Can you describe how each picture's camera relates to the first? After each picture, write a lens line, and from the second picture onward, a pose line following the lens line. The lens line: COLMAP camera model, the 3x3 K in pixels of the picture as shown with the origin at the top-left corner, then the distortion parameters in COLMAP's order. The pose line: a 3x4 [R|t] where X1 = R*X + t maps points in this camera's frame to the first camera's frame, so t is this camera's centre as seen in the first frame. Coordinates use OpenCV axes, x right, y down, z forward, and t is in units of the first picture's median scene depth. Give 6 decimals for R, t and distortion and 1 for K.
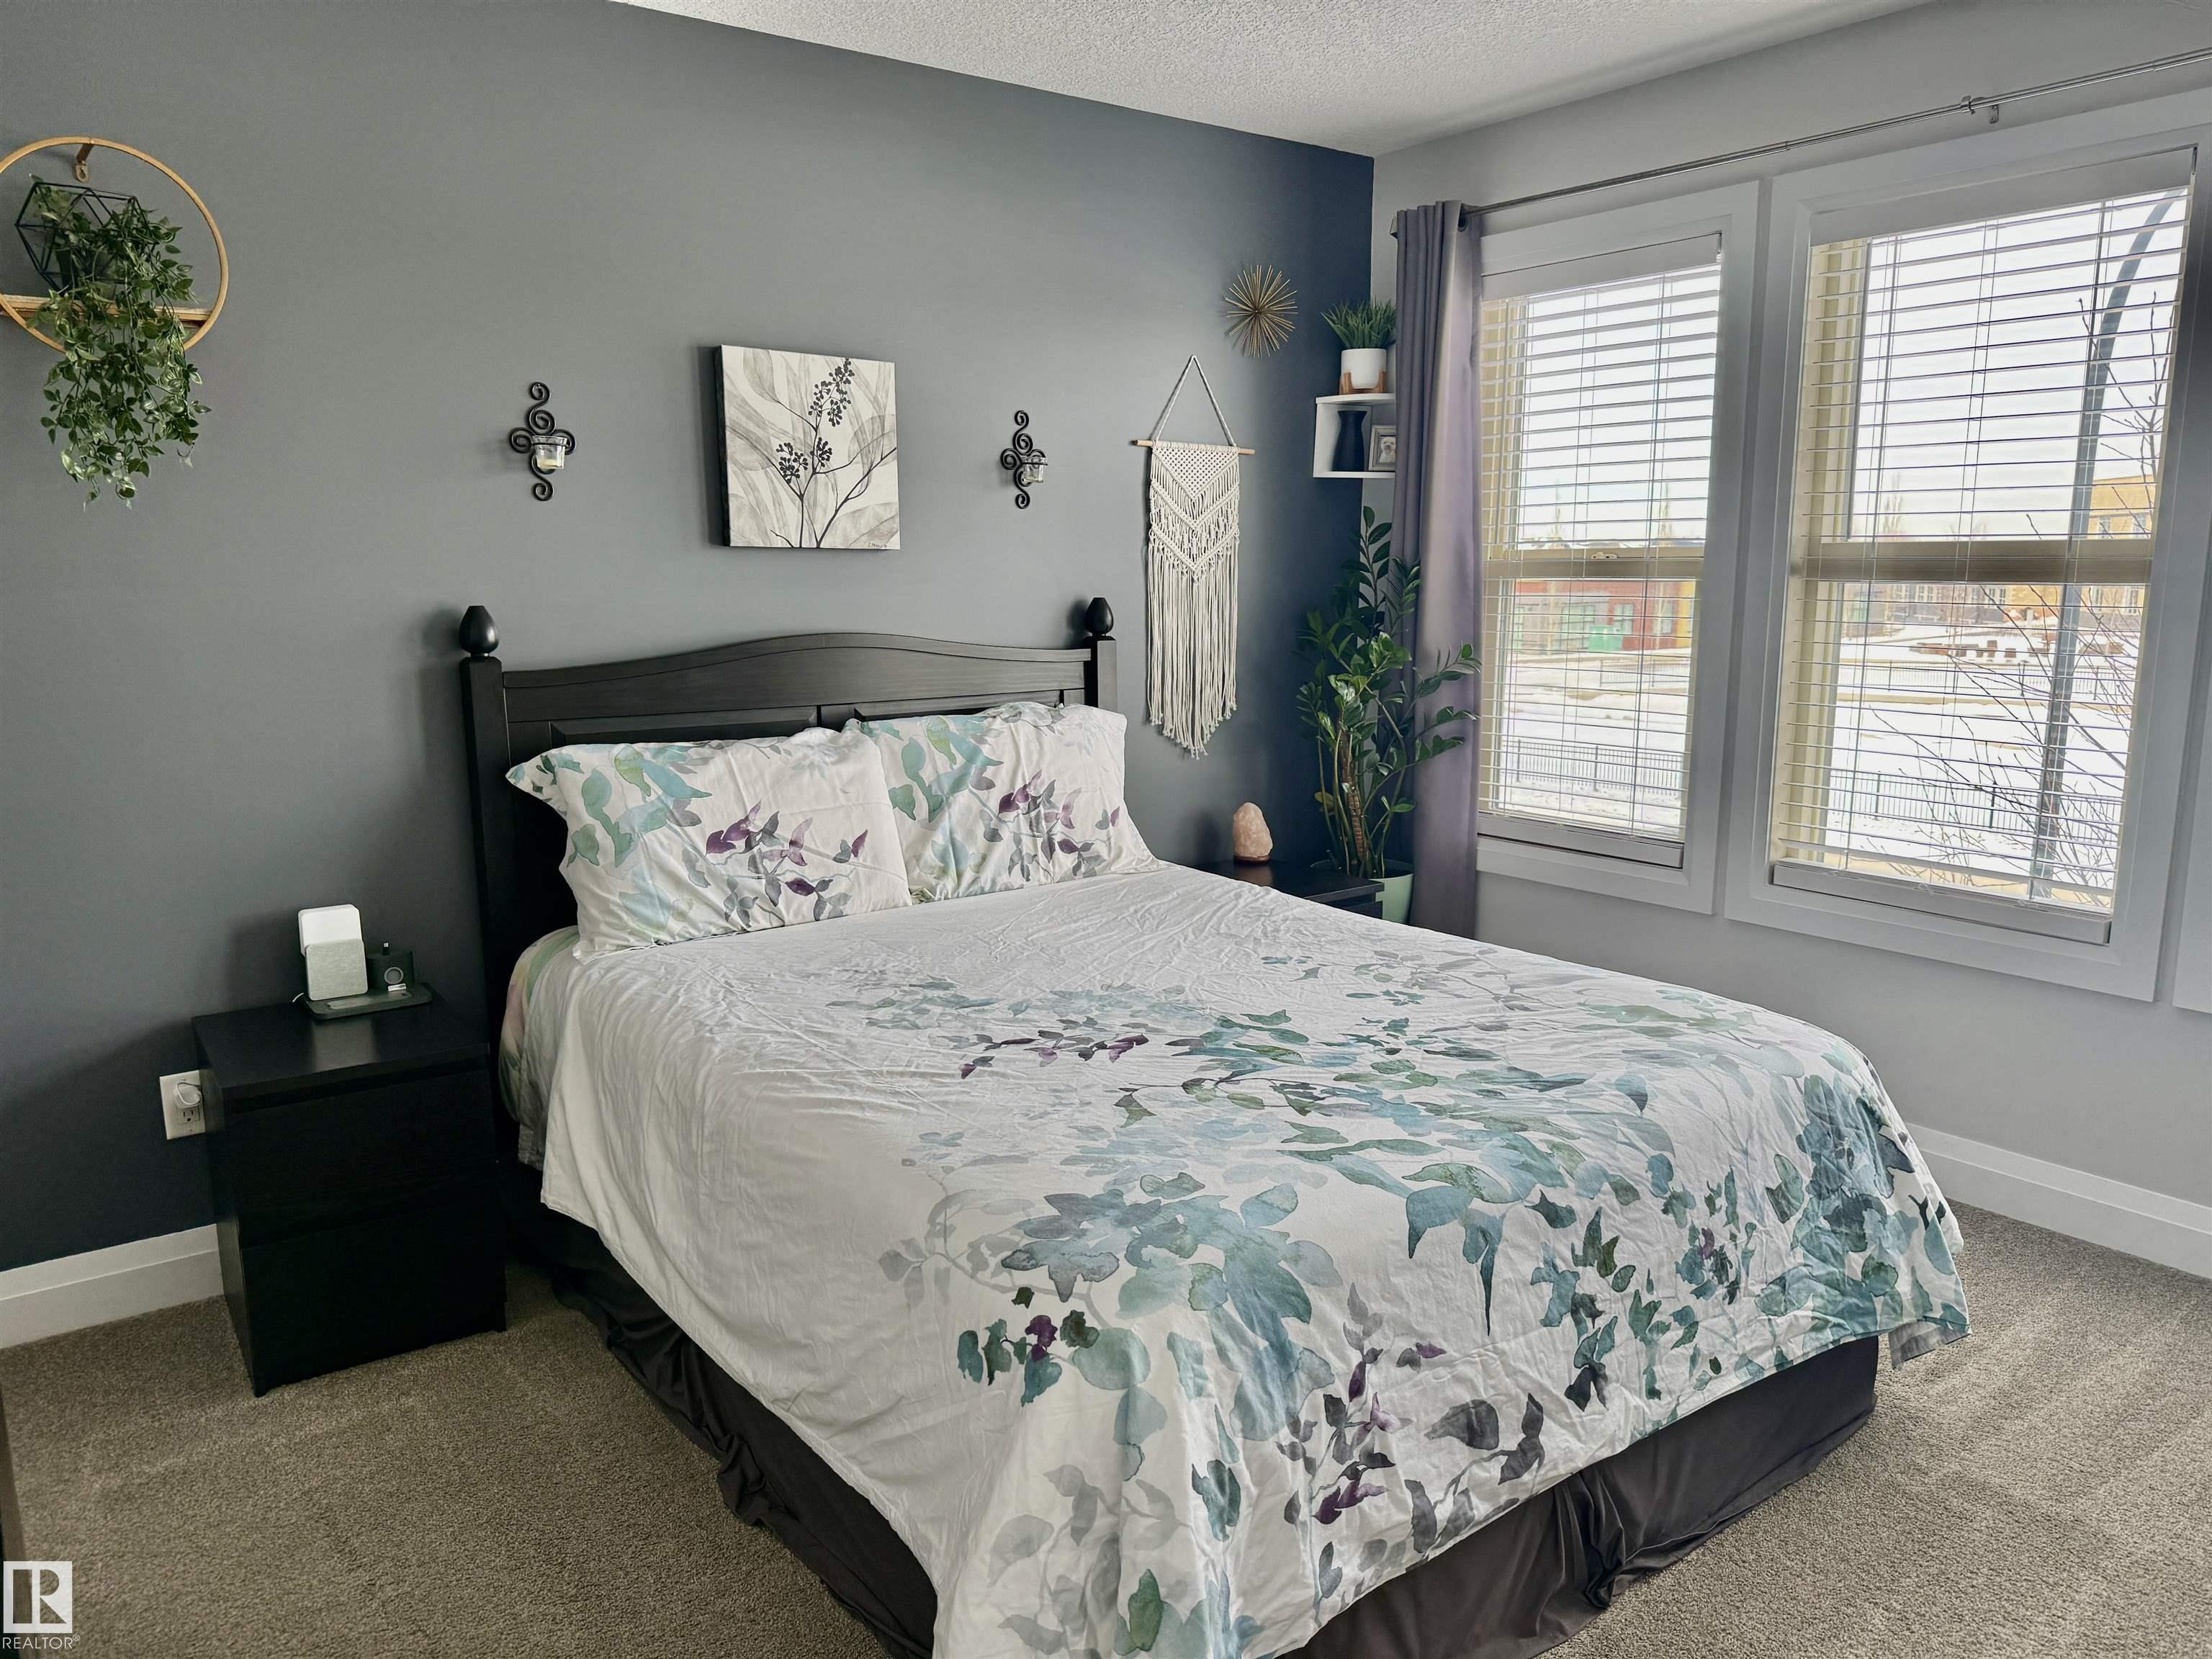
lens RADIAL K [[1547.2, 0, 1109.2], [0, 1547.2, 875.6], [0, 0, 1]] dist [0.178610, -0.347647]
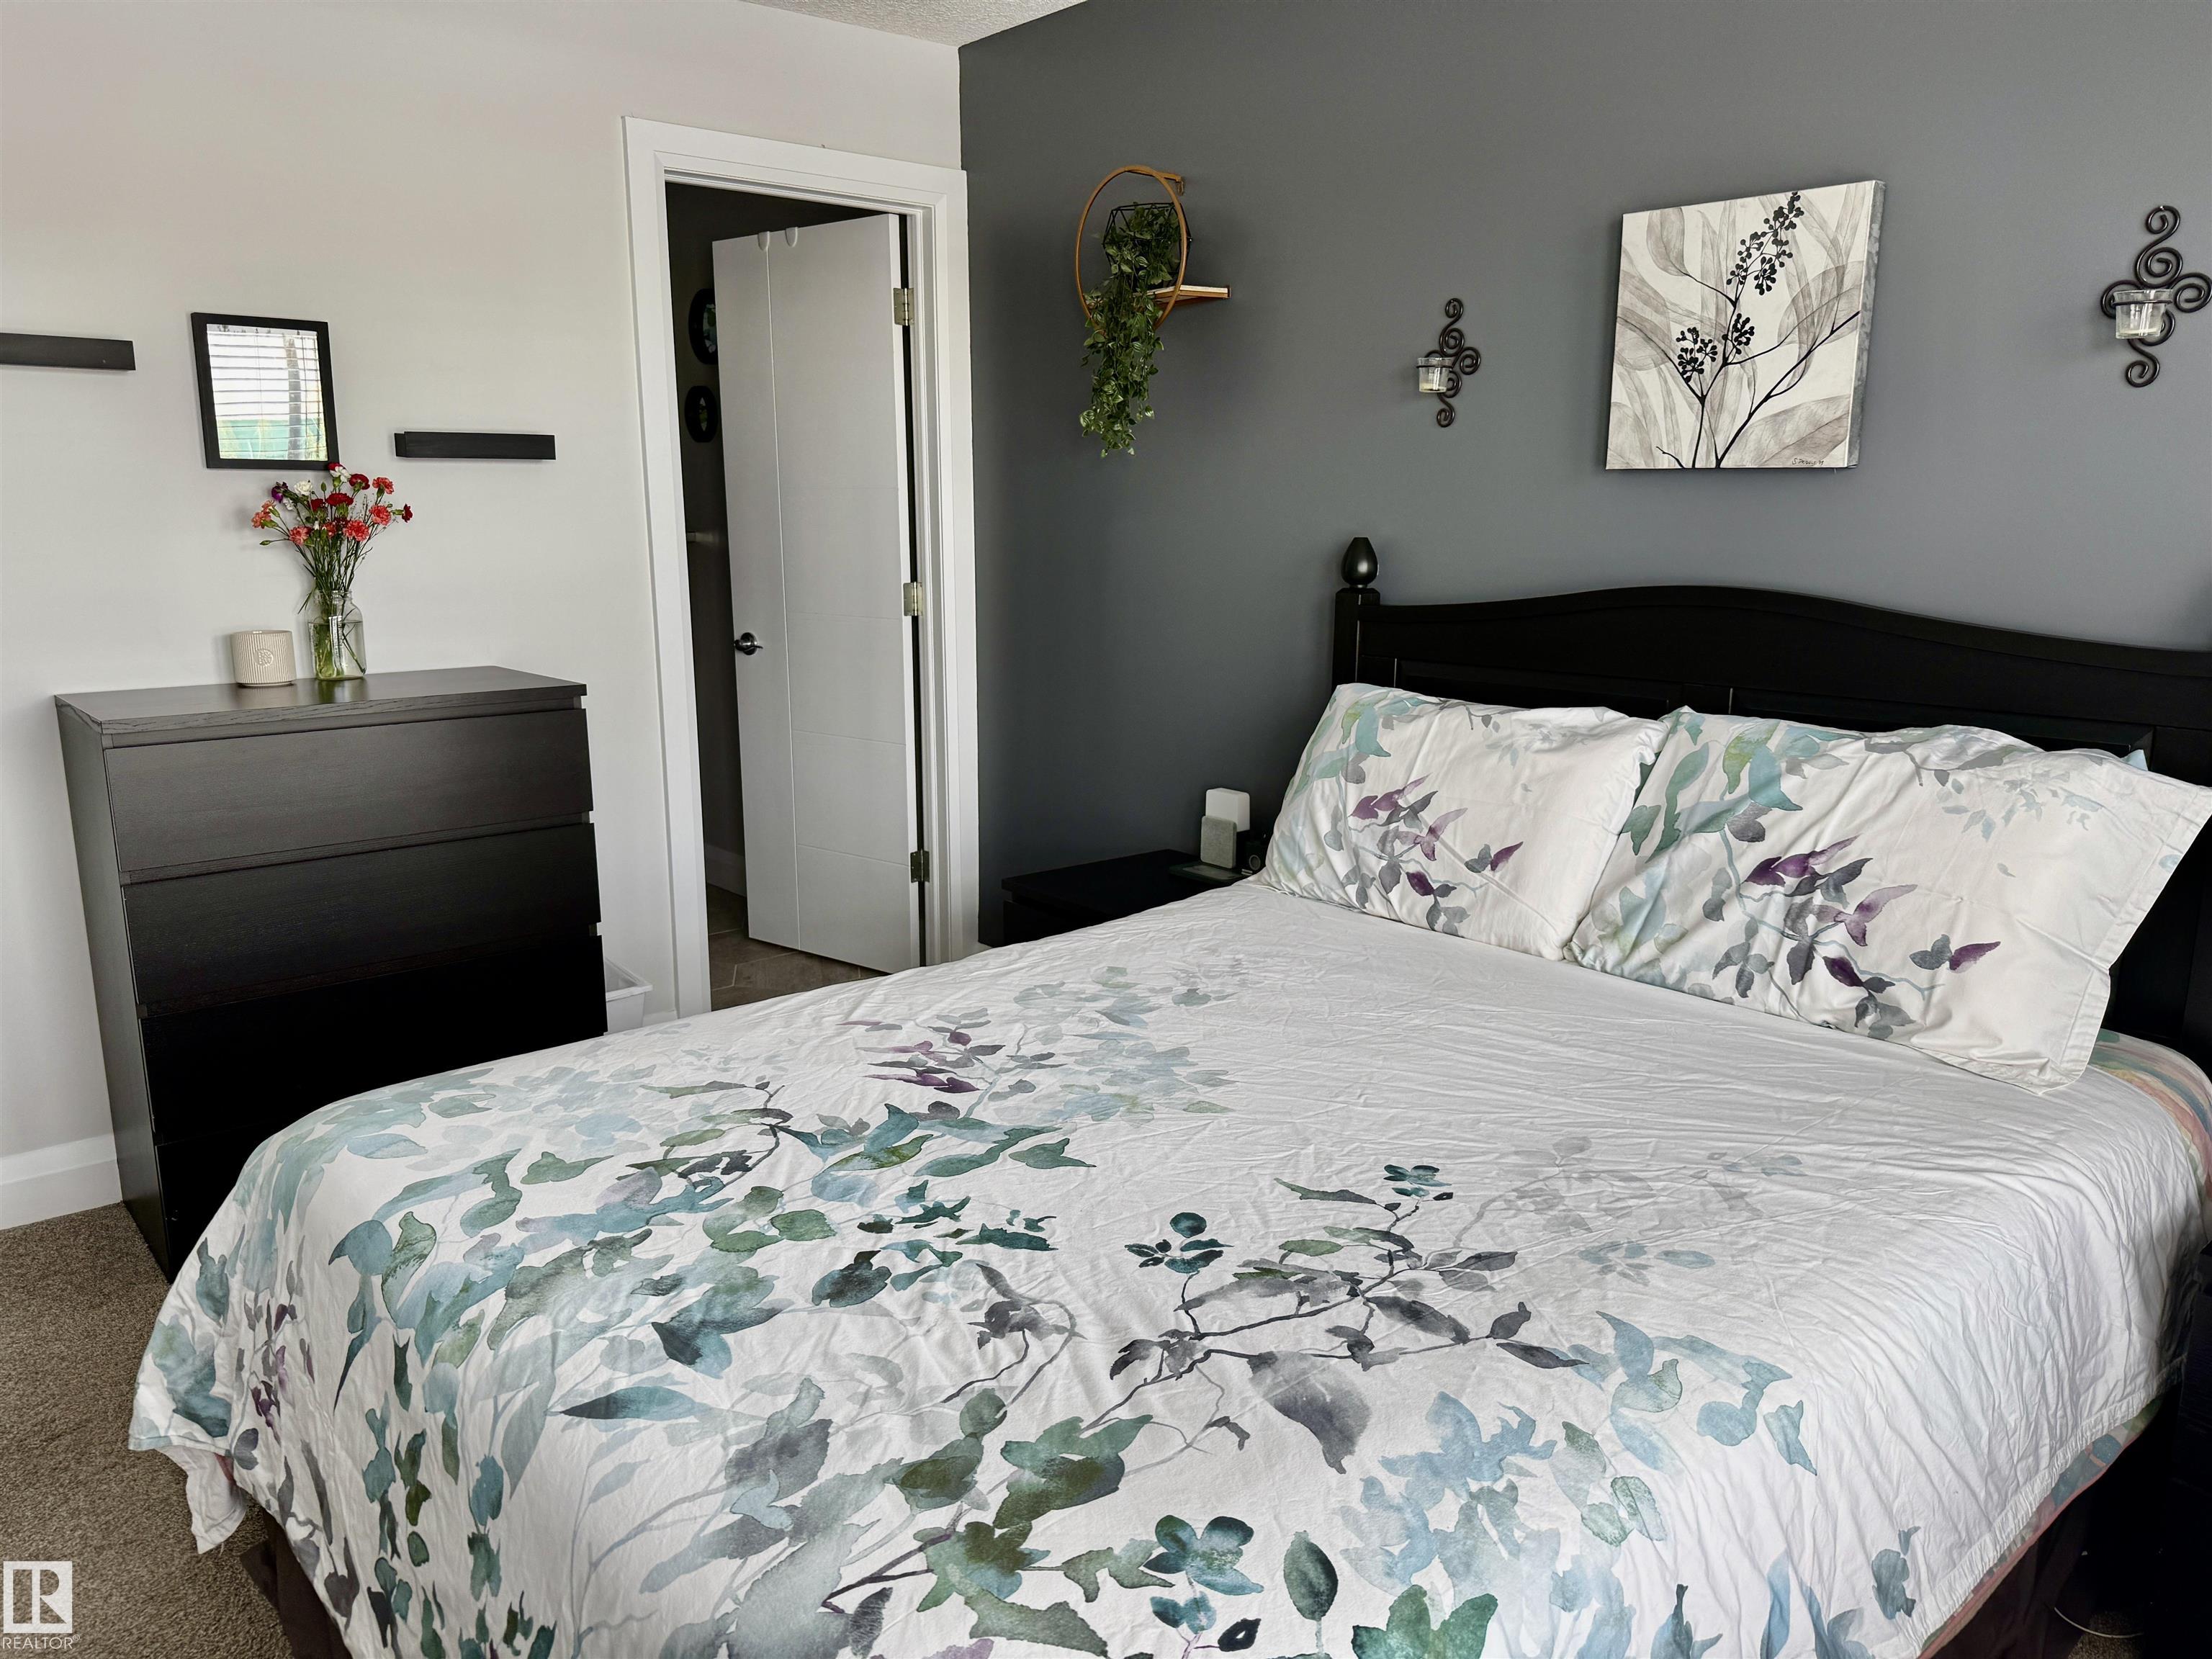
lens RADIAL K [[1558.7, 0, 1097.7], [0, 1558.7, 843.5], [0, 0, 1]] dist [0.124123, -0.199346]
pose [[0.052685, 0.218166, -0.974488, 0.687171], [-0.196645, 0.959003, 0.204068, -0.170763], [0.979058, 0.180877, 0.093427, 0.855098]]
